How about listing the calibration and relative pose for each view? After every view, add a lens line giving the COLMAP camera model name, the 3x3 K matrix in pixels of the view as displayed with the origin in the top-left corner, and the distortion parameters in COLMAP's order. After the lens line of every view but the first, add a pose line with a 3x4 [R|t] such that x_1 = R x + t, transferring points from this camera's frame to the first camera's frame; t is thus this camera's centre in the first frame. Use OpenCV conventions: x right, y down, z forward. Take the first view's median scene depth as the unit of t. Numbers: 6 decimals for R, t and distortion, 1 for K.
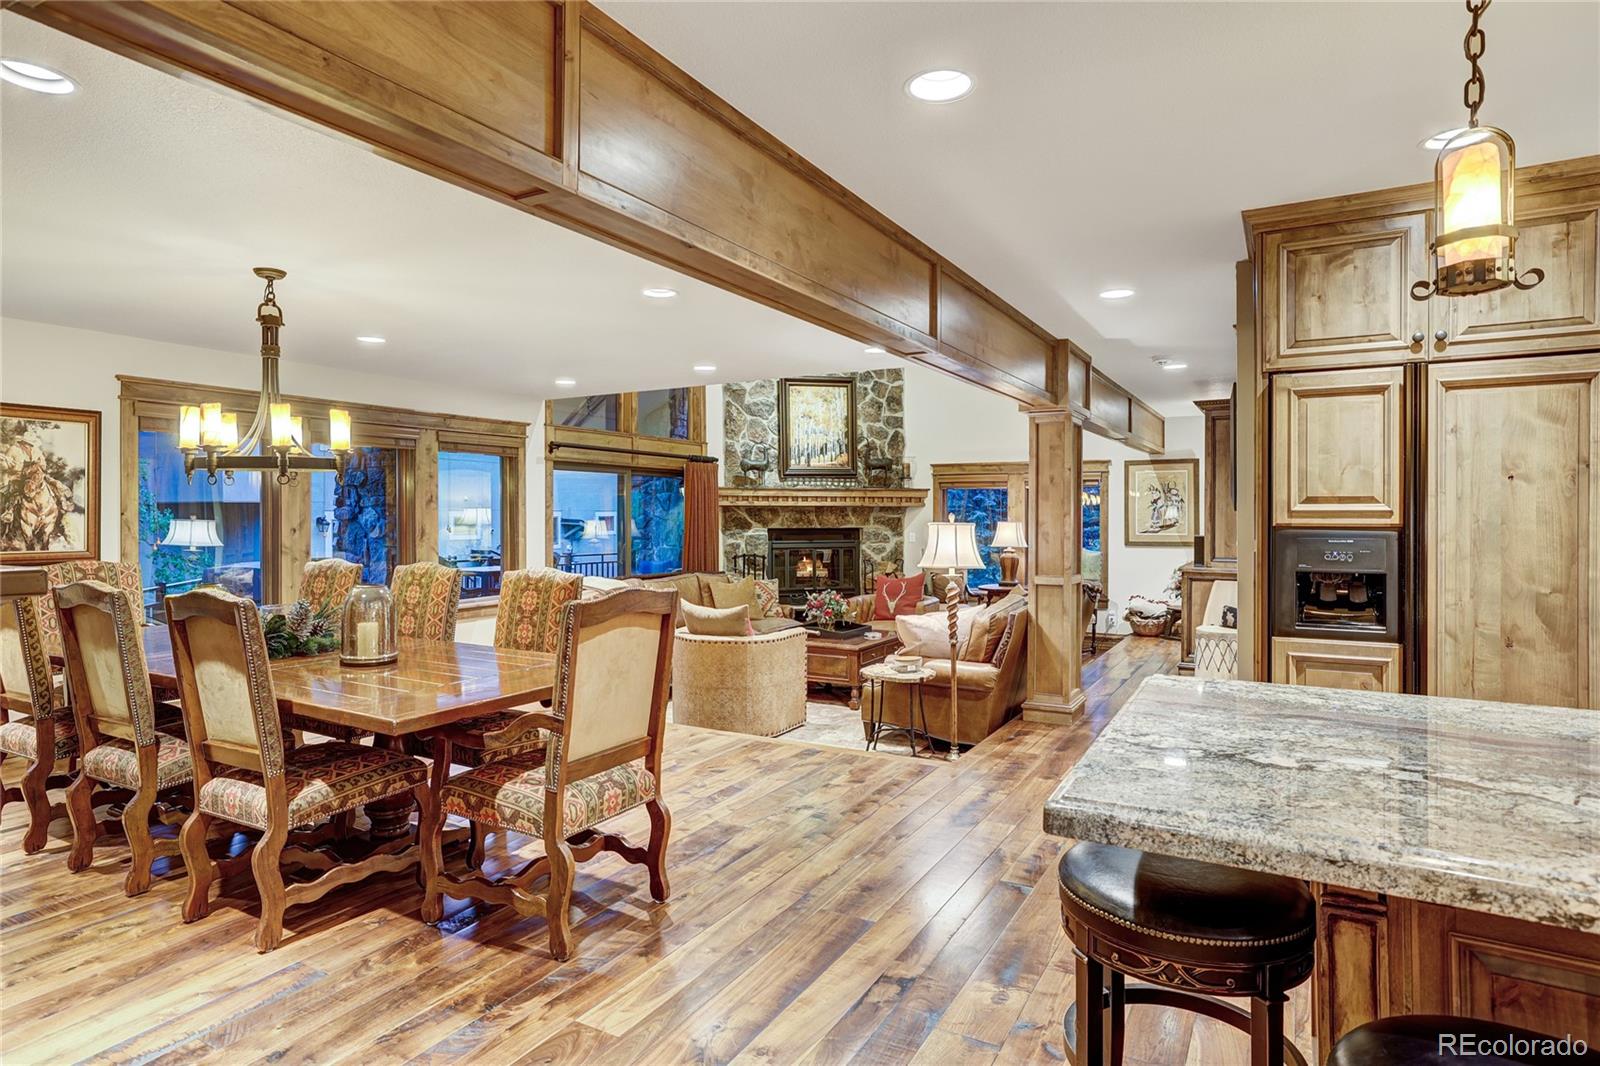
lens RADIAL K [[881.2, 0, 798.1], [0, 881.2, 525.8], [0, 0, 1]] dist [0.002532, 0.000125]
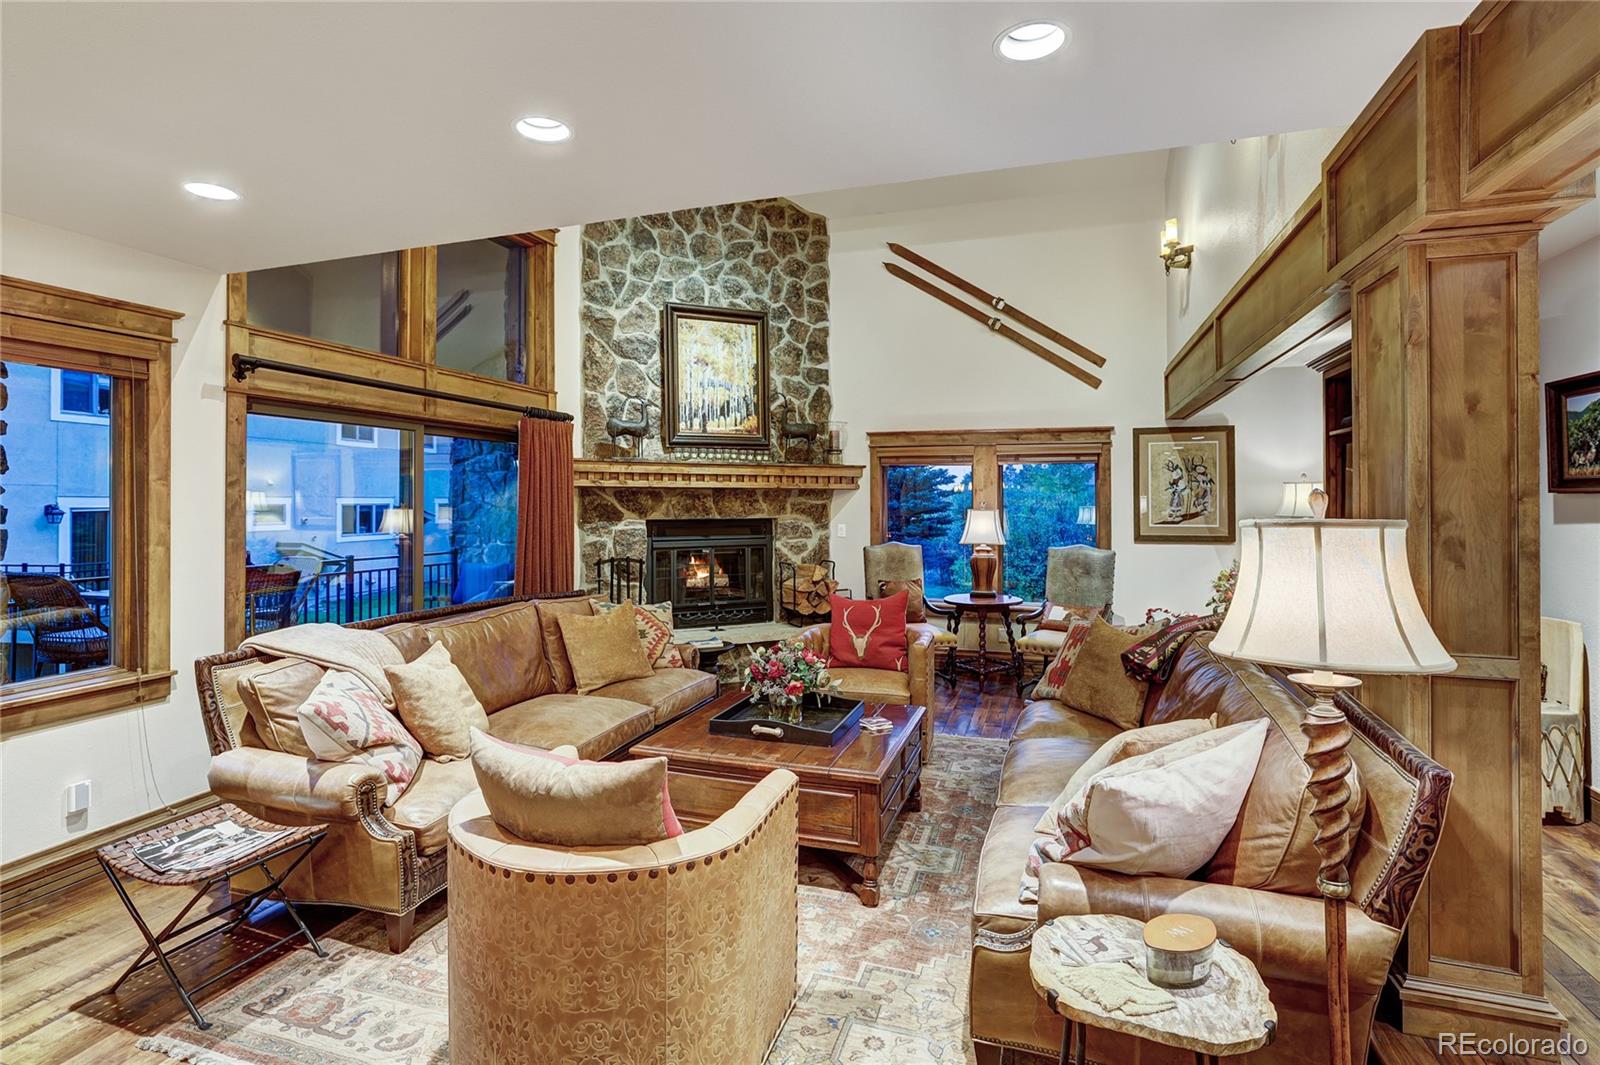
lens RADIAL K [[776.9, 0, 793.3], [0, 776.9, 495.9], [0, 0, 1]] dist [-0.006602, -0.000057]
pose [[0.982173, 0.001072, 0.187976, -0.037917], [0.002761, 0.999794, -0.020131, -0.003427], [-0.187959, 0.020291, 0.981967, 0.398206]]
